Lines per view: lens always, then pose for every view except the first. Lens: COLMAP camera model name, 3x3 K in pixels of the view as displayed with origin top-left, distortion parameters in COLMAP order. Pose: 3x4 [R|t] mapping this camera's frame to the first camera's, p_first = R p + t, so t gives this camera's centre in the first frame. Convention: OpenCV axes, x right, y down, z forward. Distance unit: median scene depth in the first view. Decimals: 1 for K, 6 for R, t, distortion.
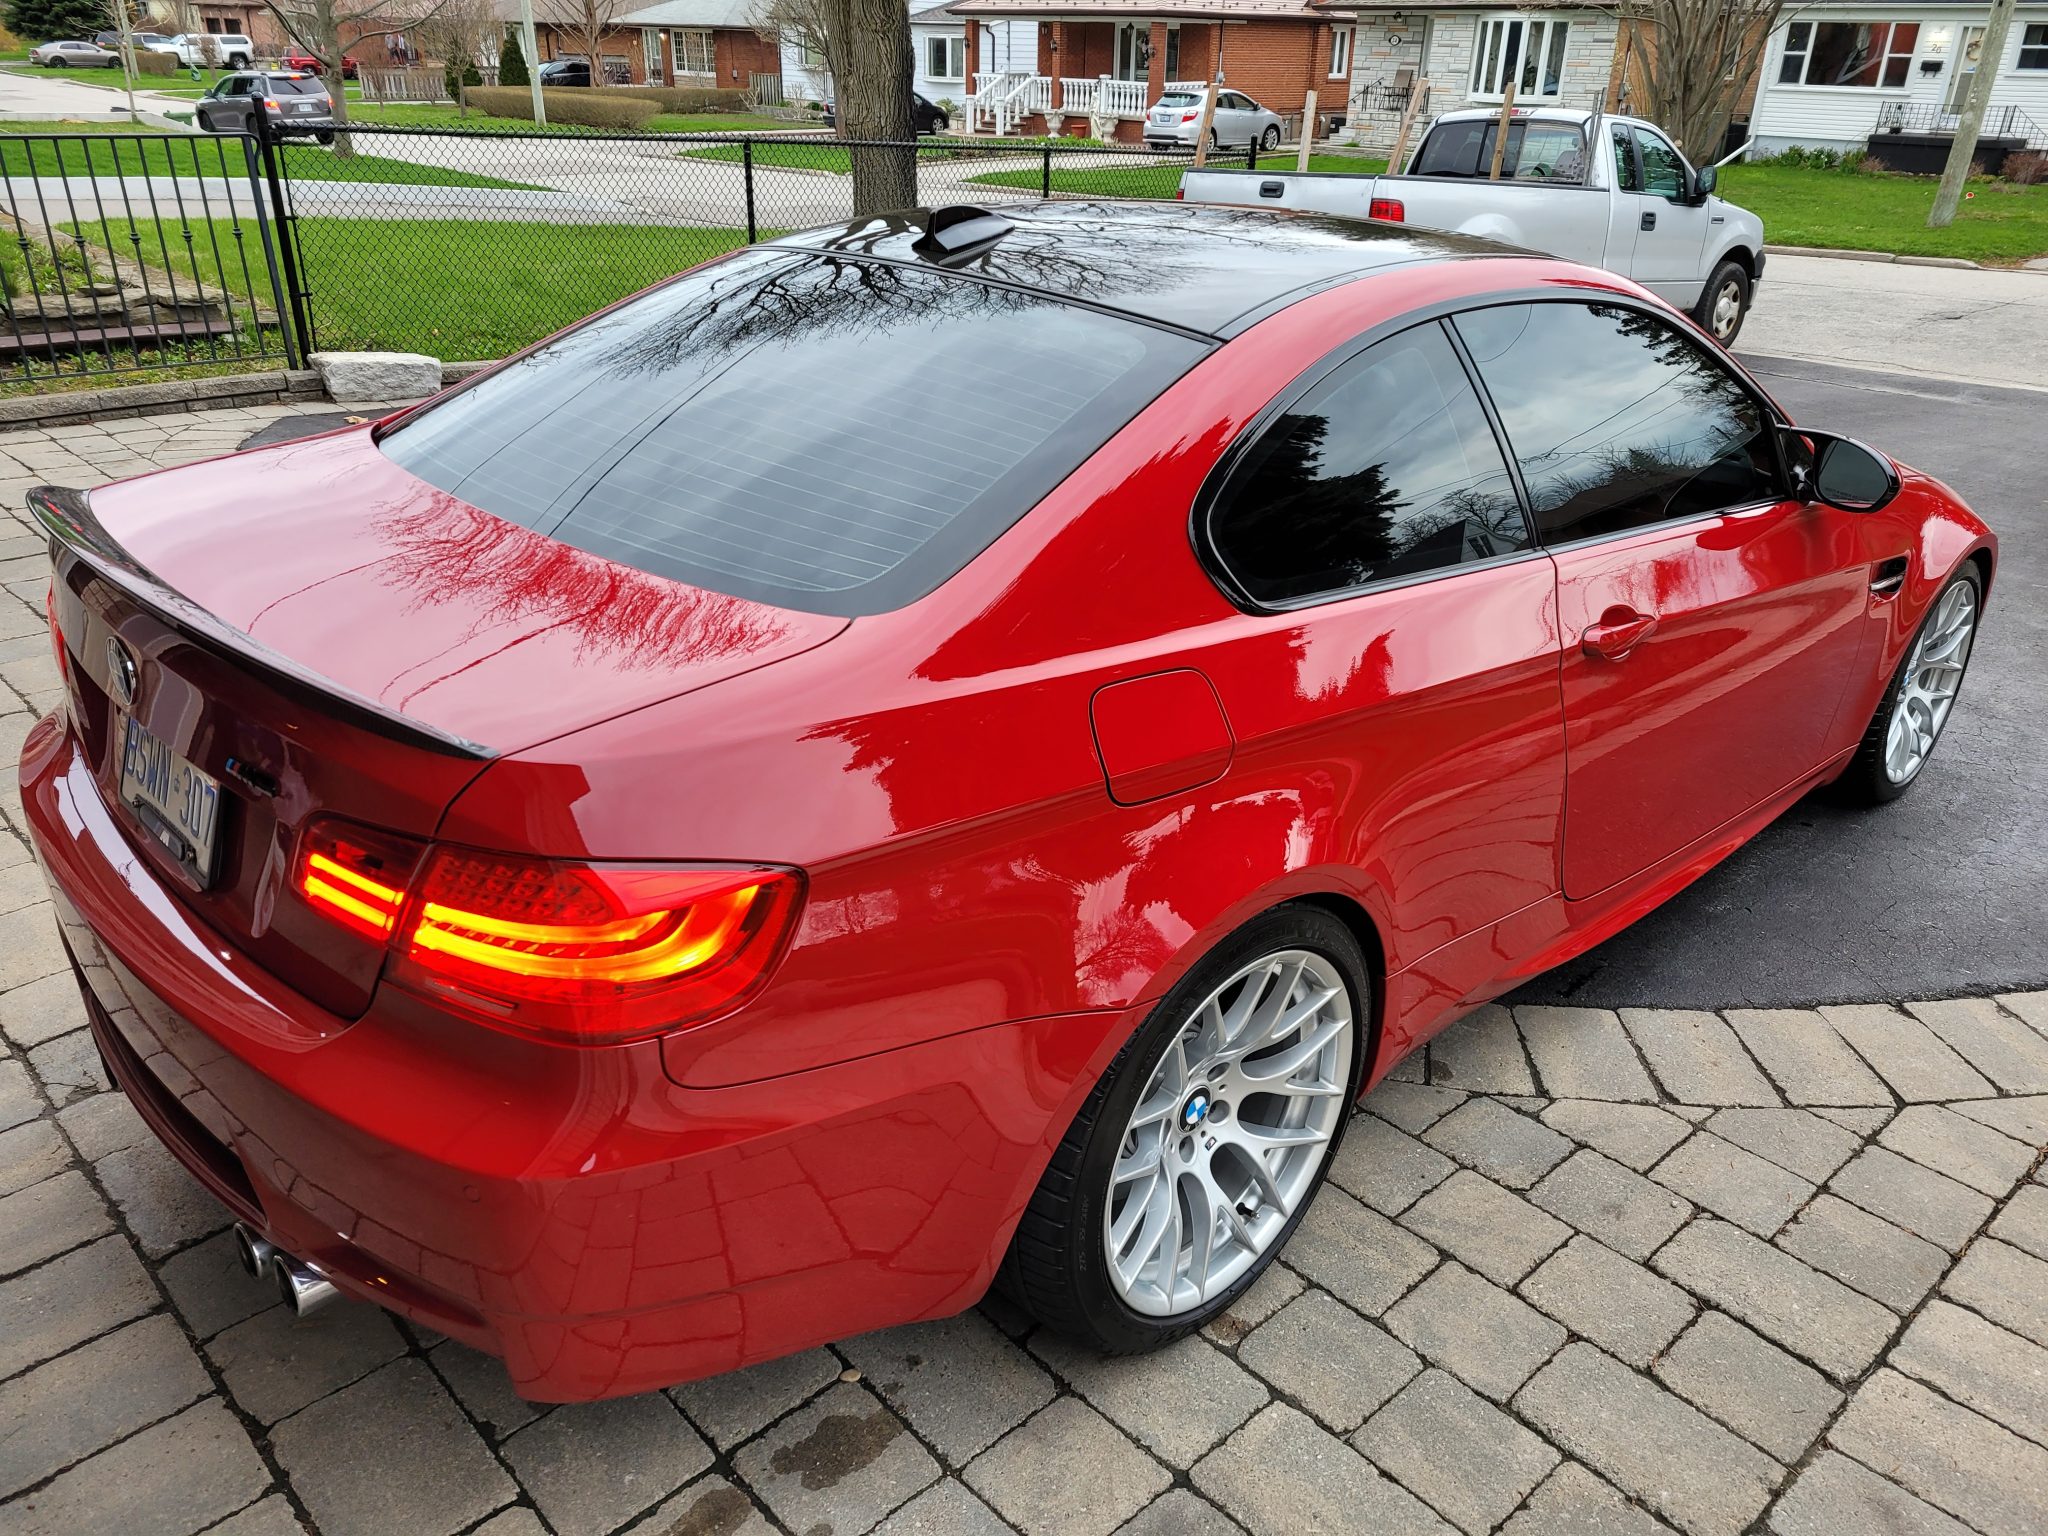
lens RADIAL K [[1585.5, 0, 1027.3], [0, 1585.5, 783.2], [0, 0, 1]] dist [0.046159, -0.013201]
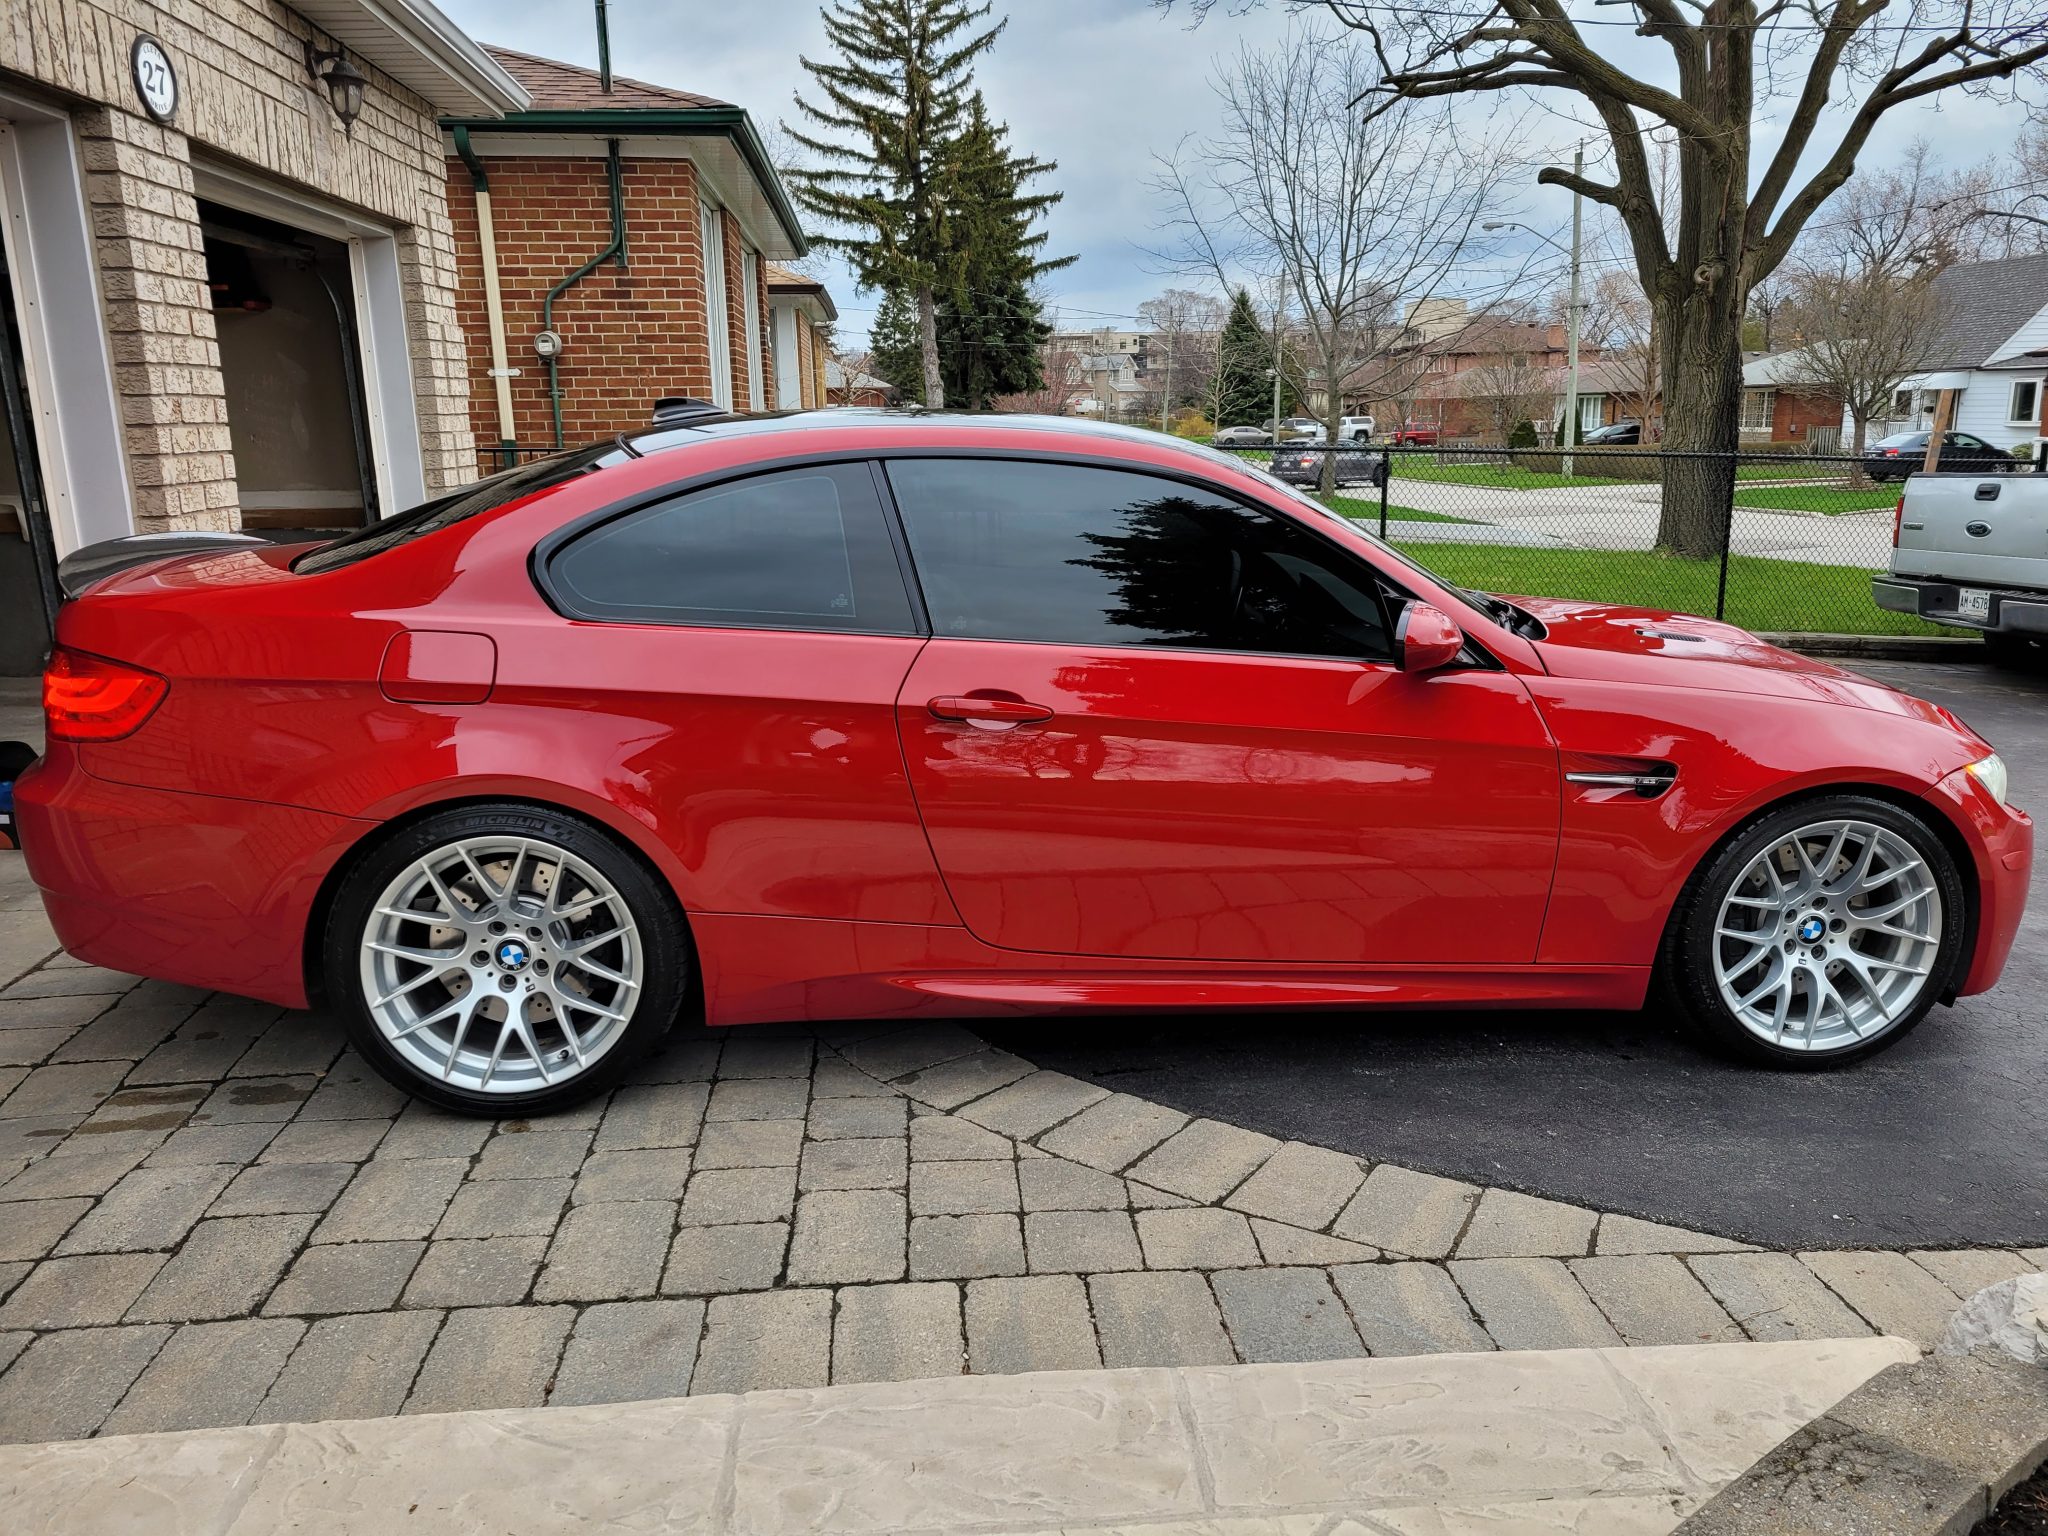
lens RADIAL K [[1585.5, 0, 1025.4], [0, 1585.5, 762.3], [0, 0, 1]] dist [0.046159, -0.013201]
pose [[0.777883, 0.103143, -0.619887, 0.182582], [-0.237840, 0.961380, -0.138496, 0.017054], [0.581662, 0.255168, 0.772372, 0.013679]]
